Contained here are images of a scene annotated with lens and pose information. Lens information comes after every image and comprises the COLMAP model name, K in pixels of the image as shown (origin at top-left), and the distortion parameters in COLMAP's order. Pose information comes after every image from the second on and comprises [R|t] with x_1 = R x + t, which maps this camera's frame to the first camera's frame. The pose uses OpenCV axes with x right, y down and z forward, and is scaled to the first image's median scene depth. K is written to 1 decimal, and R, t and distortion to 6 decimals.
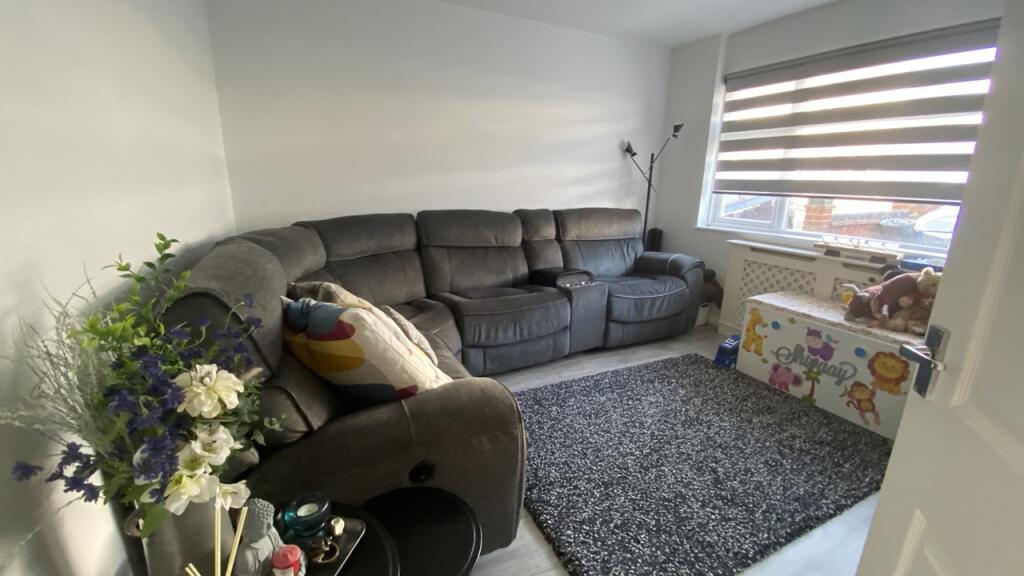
lens RADIAL K [[411.7, 0, 510.8], [0, 411.7, 286.9], [0, 0, 1]] dist [0.052211, -0.048773]
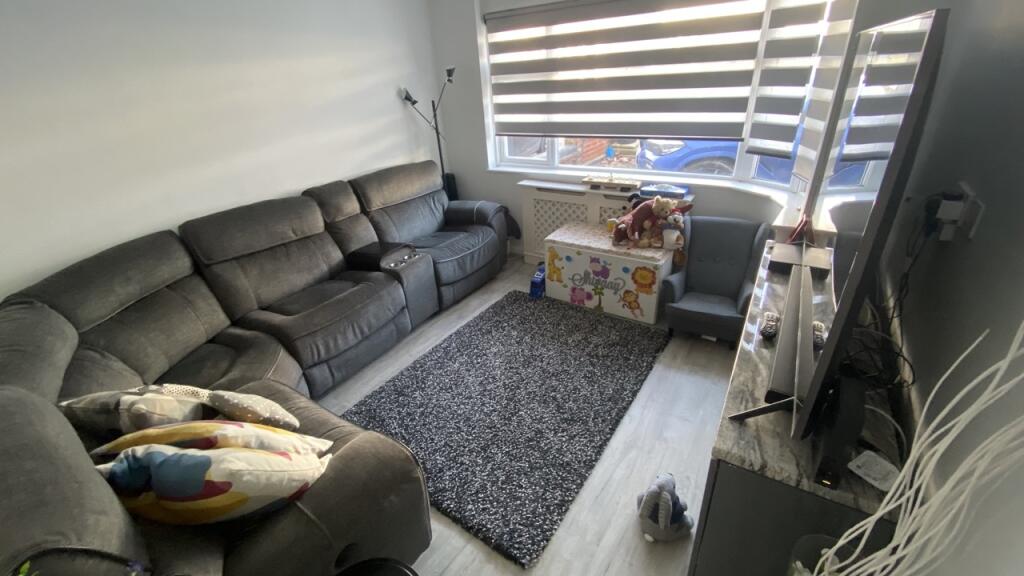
lens RADIAL K [[411.7, 0, 510.8], [0, 411.7, 286.9], [0, 0, 1]] dist [0.052211, -0.048773]
pose [[0.867079, -0.288097, 0.406415, -0.036516], [0.196029, 0.947317, 0.253303, -0.168446], [-0.457980, -0.139965, 0.877875, -0.009875]]
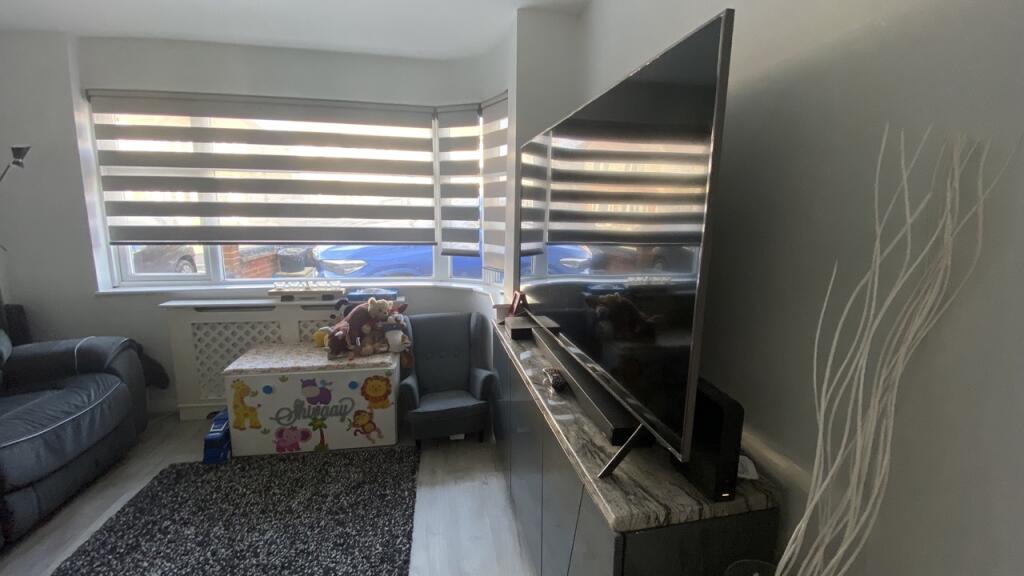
lens RADIAL K [[414.7, 0, 508.7], [0, 414.7, 287.1], [0, 0, 1]] dist [0.049801, -0.036818]
pose [[0.286673, -0.175164, 0.941879, -0.033438], [0.234836, 0.965997, 0.108174, -0.096726], [-0.928801, 0.190177, 0.318060, 0.180207]]
